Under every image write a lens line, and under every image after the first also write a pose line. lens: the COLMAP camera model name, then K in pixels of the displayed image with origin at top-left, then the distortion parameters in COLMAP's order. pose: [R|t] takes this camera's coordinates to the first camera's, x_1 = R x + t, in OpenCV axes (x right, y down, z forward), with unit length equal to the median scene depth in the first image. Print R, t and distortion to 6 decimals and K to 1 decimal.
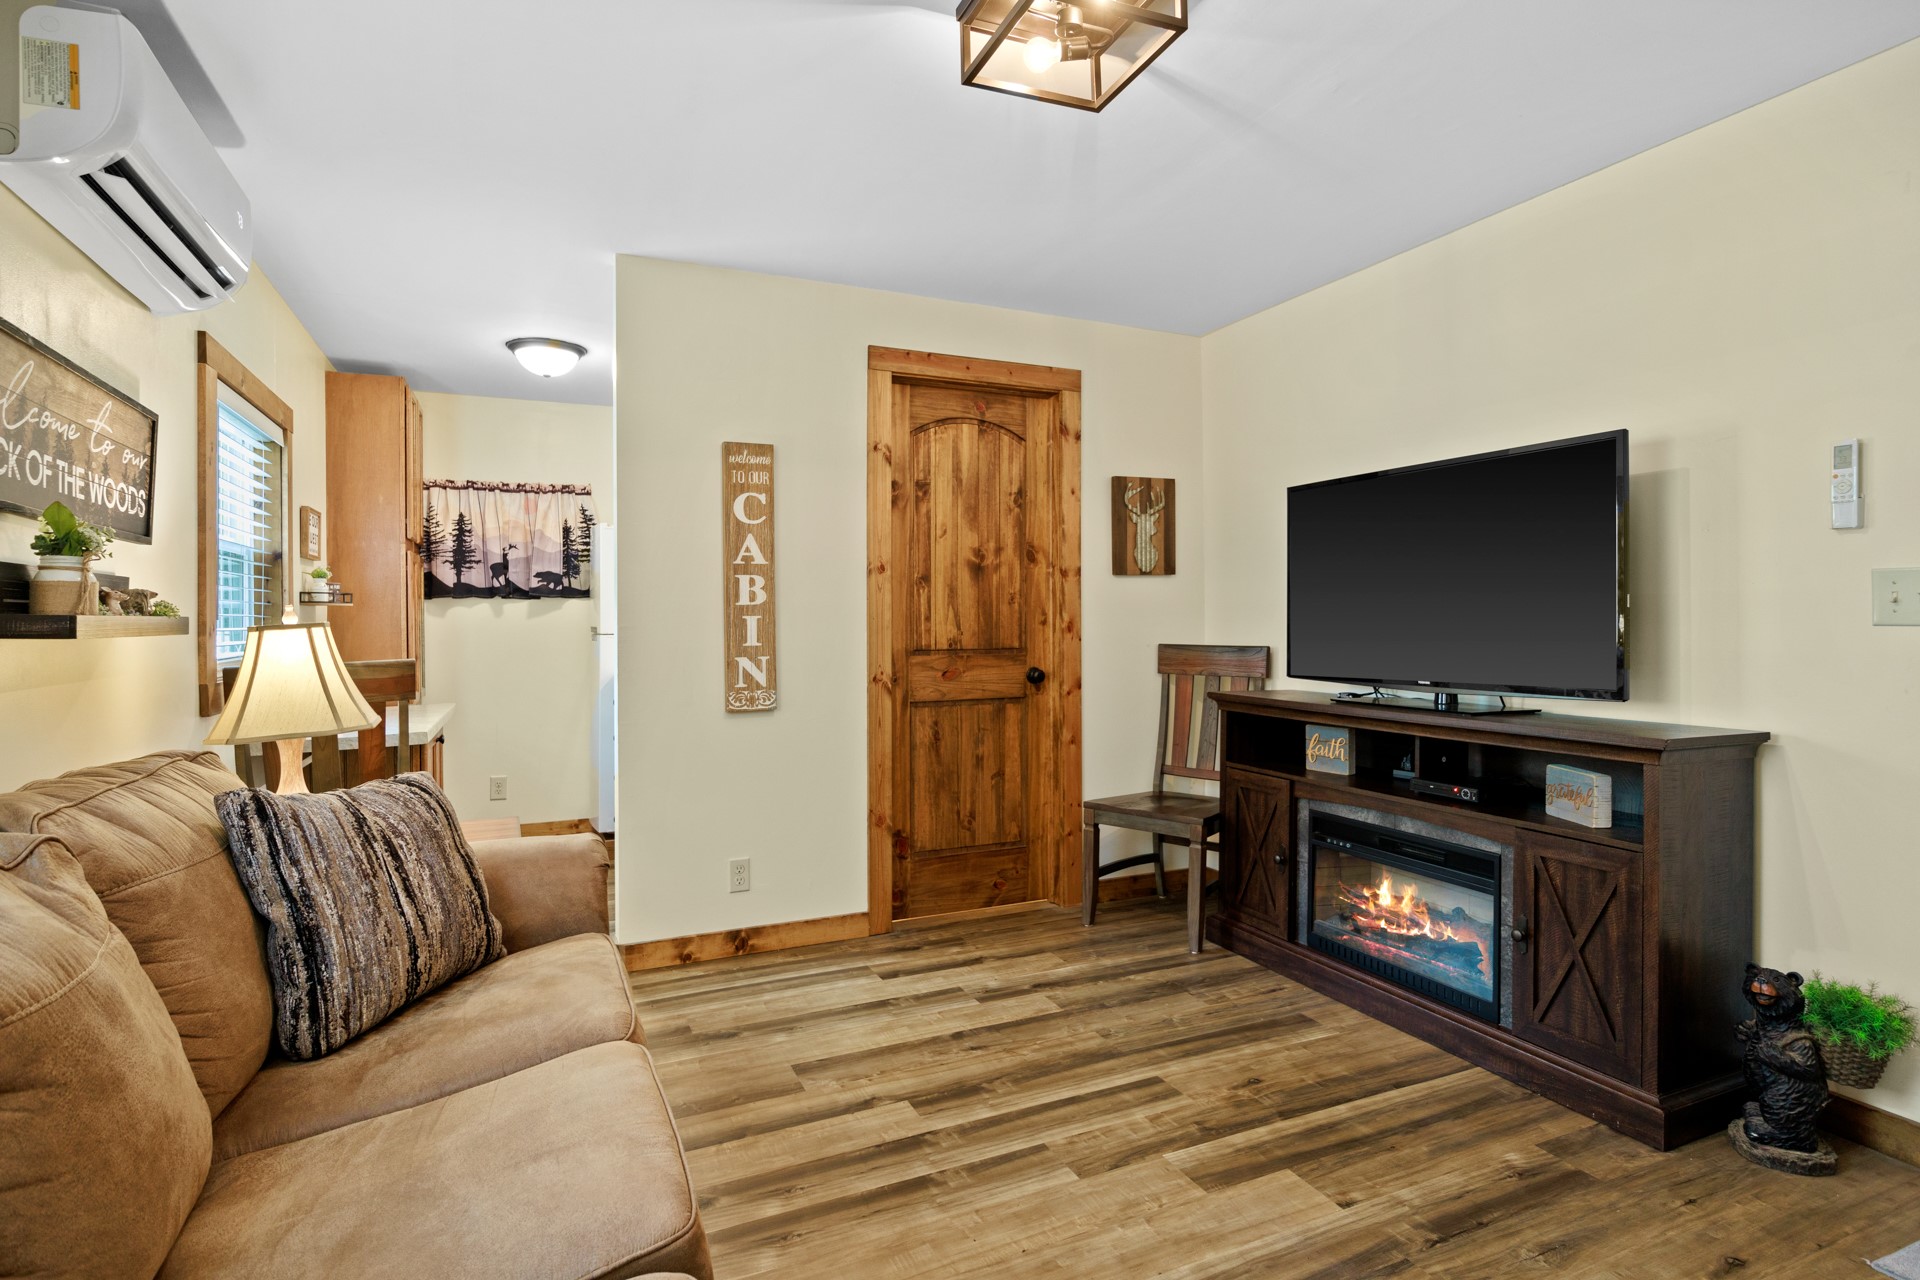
lens RADIAL K [[968.1, 0, 959.9], [0, 968.1, 620.2], [0, 0, 1]] dist [-0.008221, -0.000509]
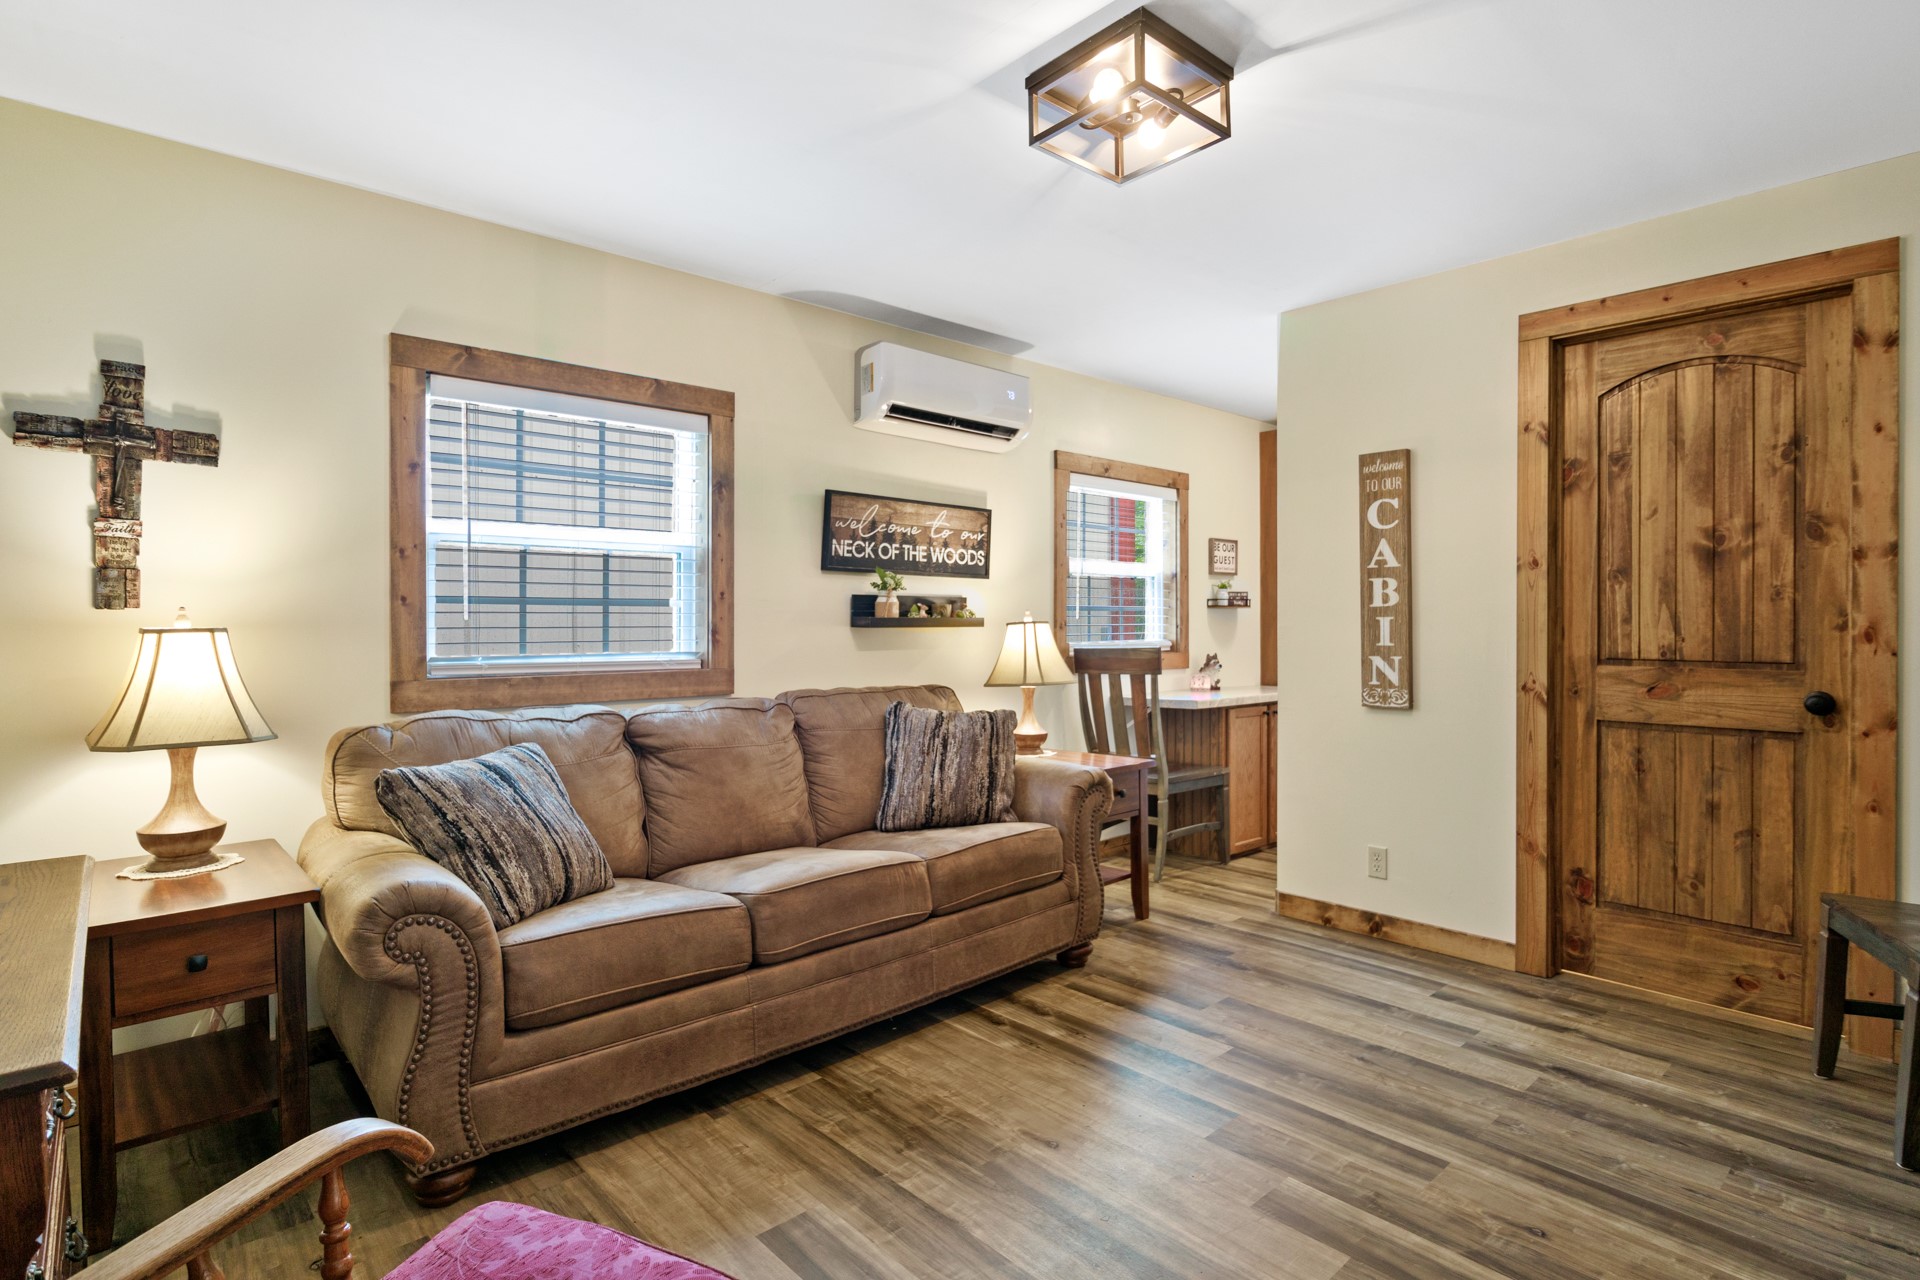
lens RADIAL K [[962.0, 0, 957.5], [0, 962.0, 629.0], [0, 0, 1]] dist [-0.005351, -0.001226]
pose [[0.311133, 0.014313, -0.950258, 0.631332], [-0.002768, 0.999896, 0.014154, -0.004965], [0.950362, -0.001773, 0.311141, 0.240662]]
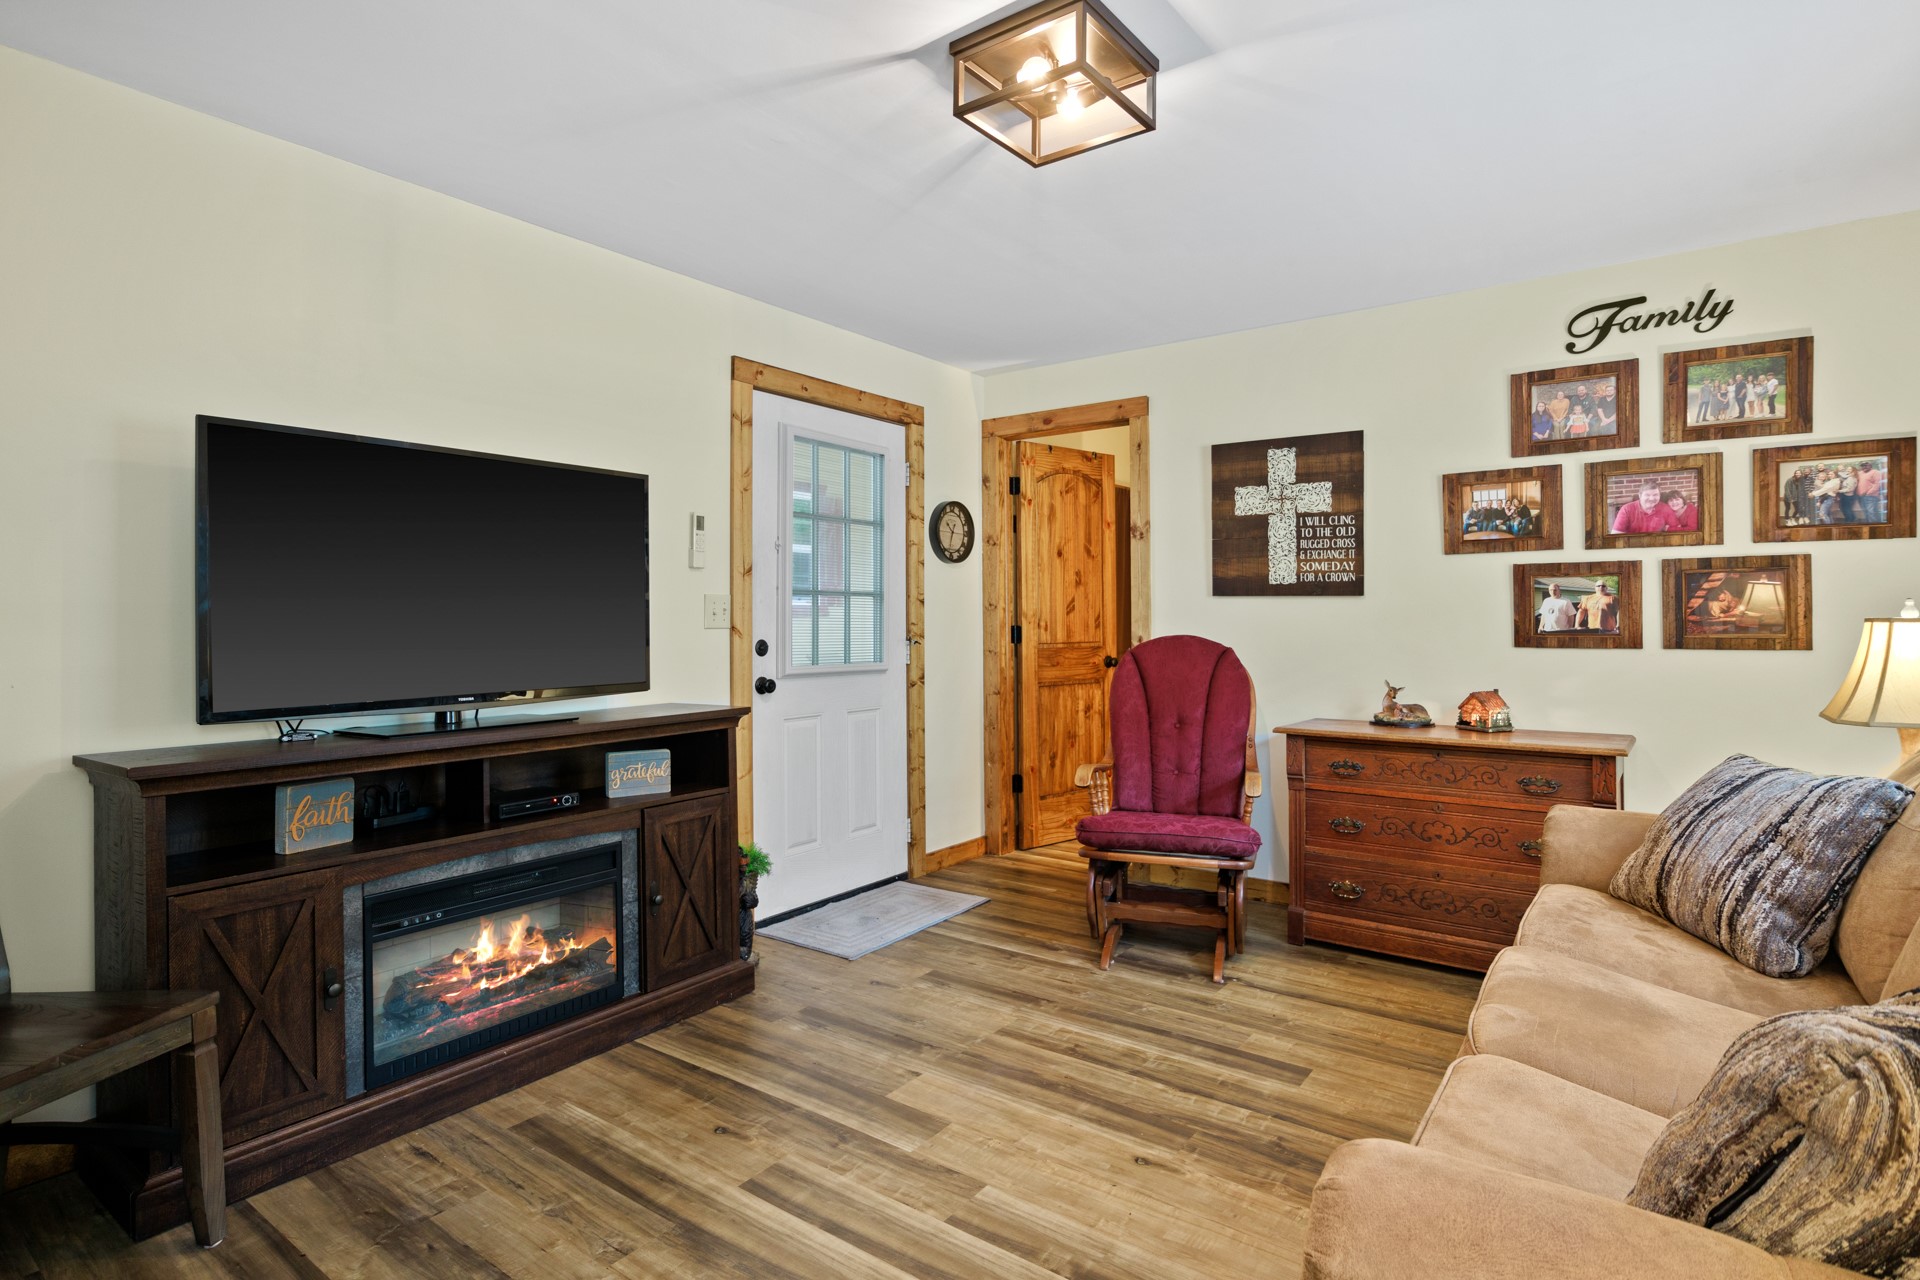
lens RADIAL K [[968.1, 0, 959.9], [0, 968.1, 620.2], [0, 0, 1]] dist [-0.008221, -0.000509]
pose [[-0.490552, 0.008866, 0.871367, -0.438233], [0.012434, 0.999918, -0.003174, 0.000458], [-0.871323, 0.009277, -0.490622, 0.901642]]
